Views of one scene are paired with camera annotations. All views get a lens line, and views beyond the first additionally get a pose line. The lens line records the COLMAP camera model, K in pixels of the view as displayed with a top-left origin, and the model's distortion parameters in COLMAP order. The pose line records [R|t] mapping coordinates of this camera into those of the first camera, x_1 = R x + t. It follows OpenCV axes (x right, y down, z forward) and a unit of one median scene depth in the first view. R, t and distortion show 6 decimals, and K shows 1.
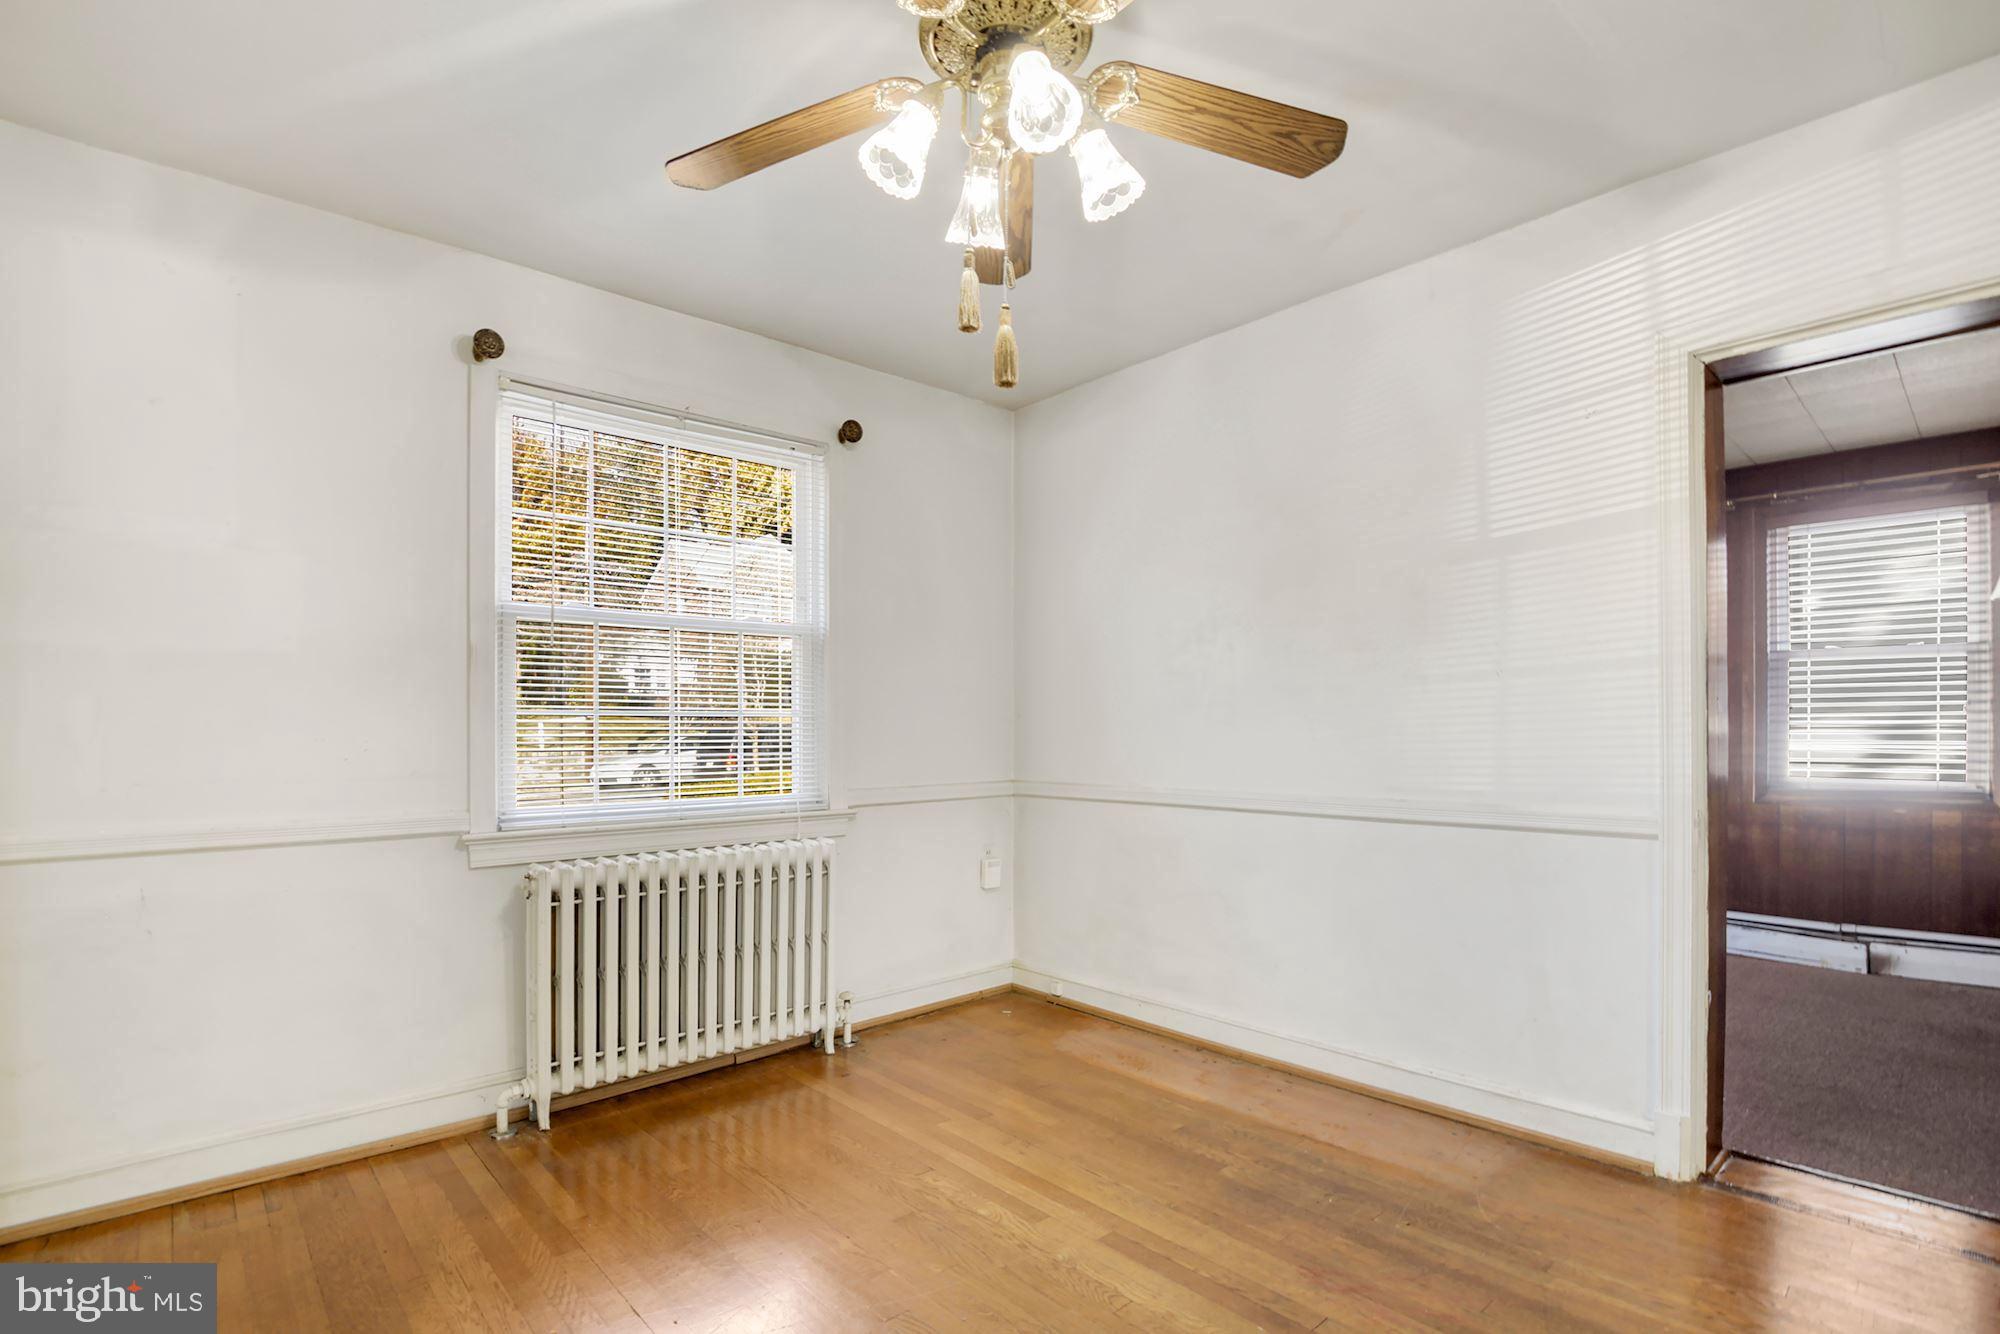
lens RADIAL K [[945.6, 0, 982.4], [0, 945.6, 732.8], [0, 0, 1]] dist [-0.024498, 0.000044]
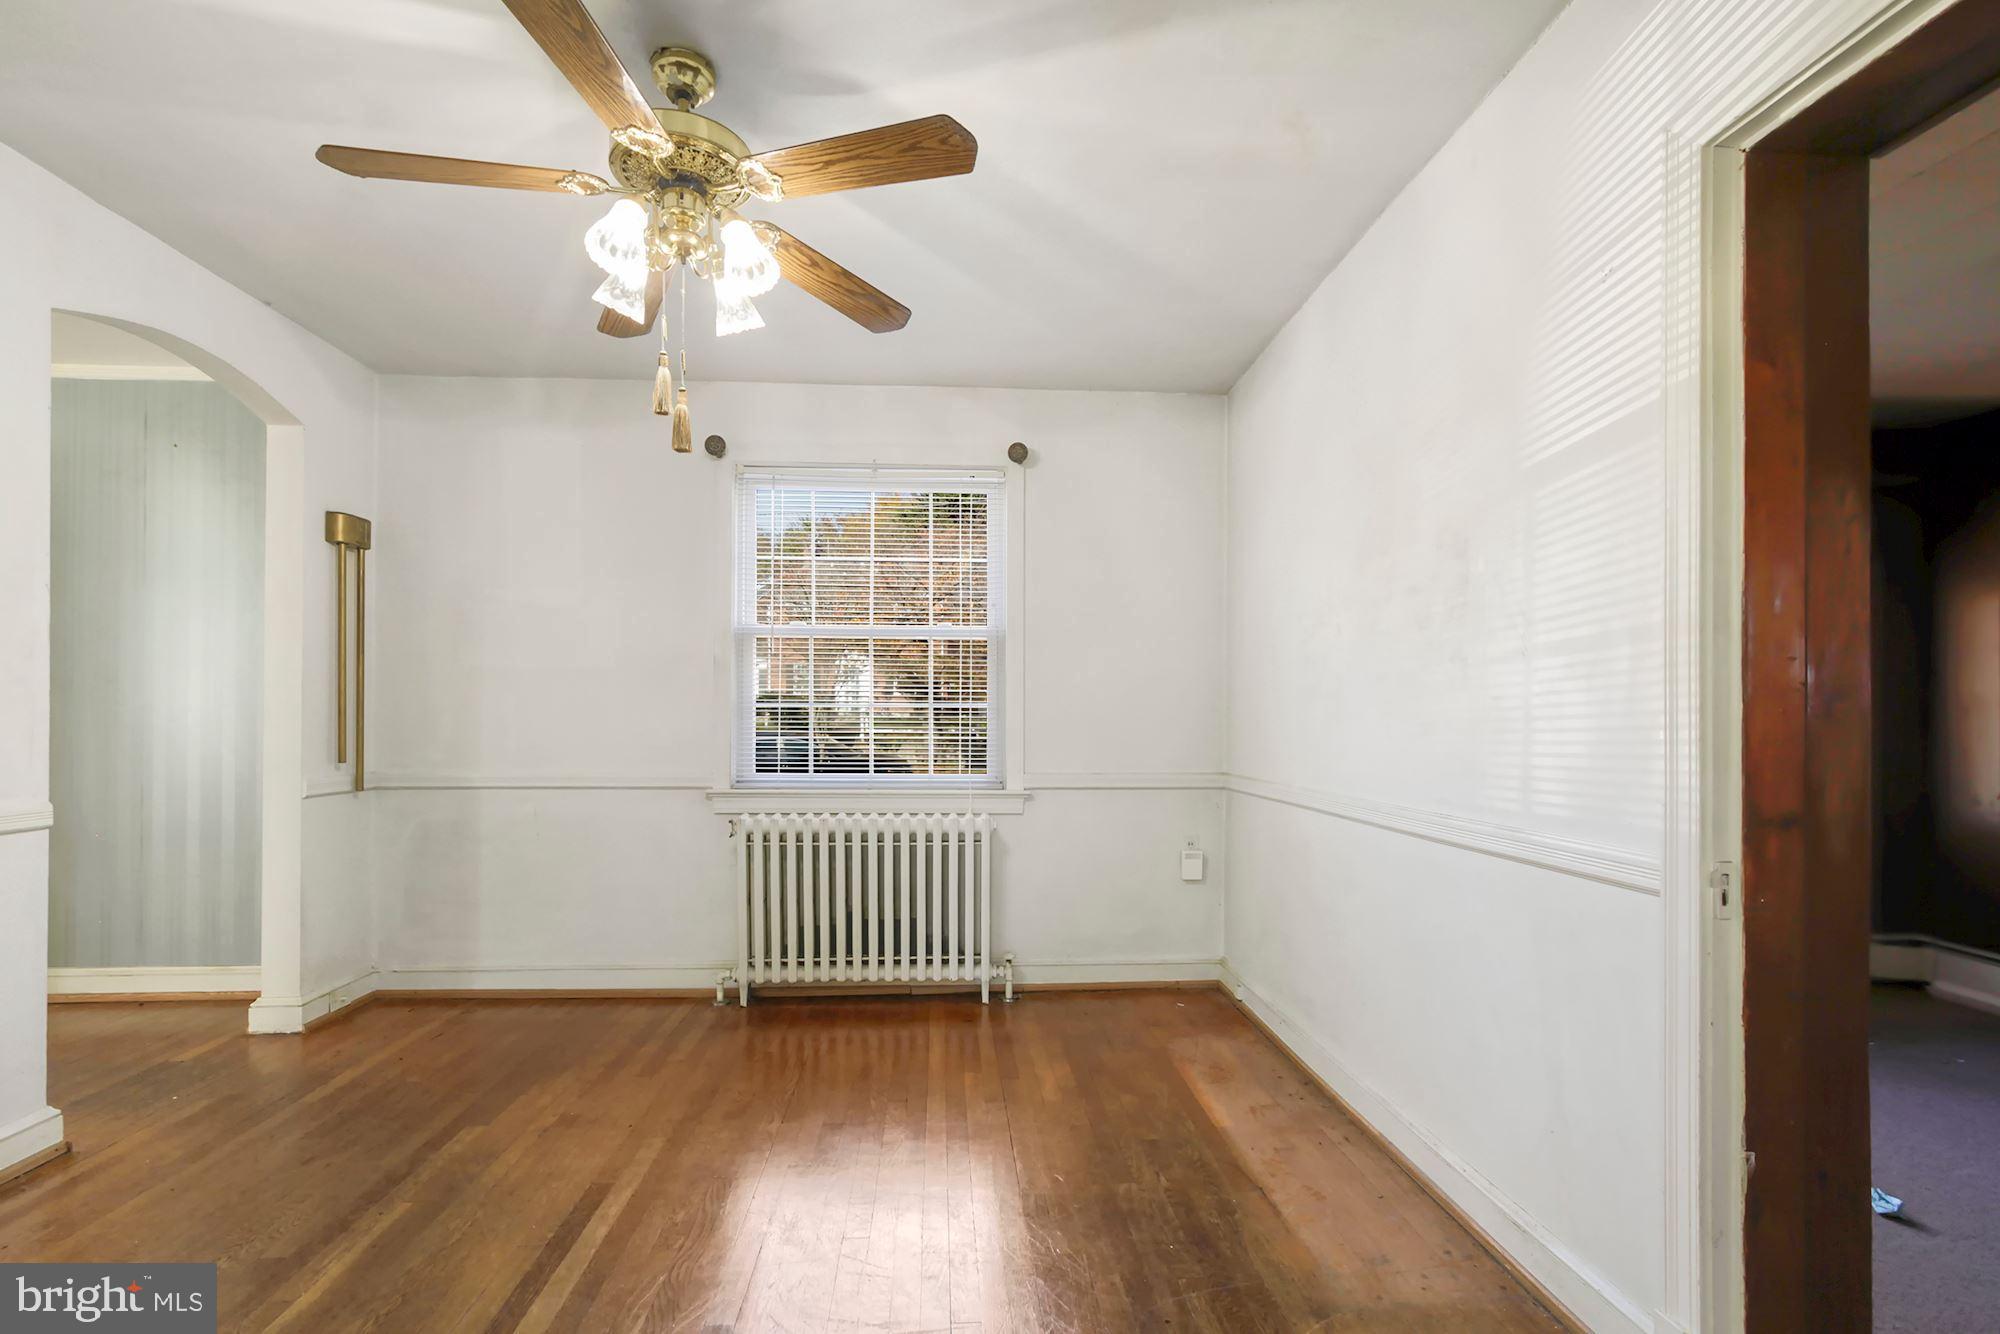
lens RADIAL K [[917.4, 0, 992.2], [0, 917.4, 719.8], [0, 0, 1]] dist [0.000205, 0.000354]
pose [[0.783173, 0.010974, -0.621707, 0.661059], [-0.011485, 0.999929, 0.003182, -0.007710], [0.621698, 0.004648, 0.783244, 0.168491]]
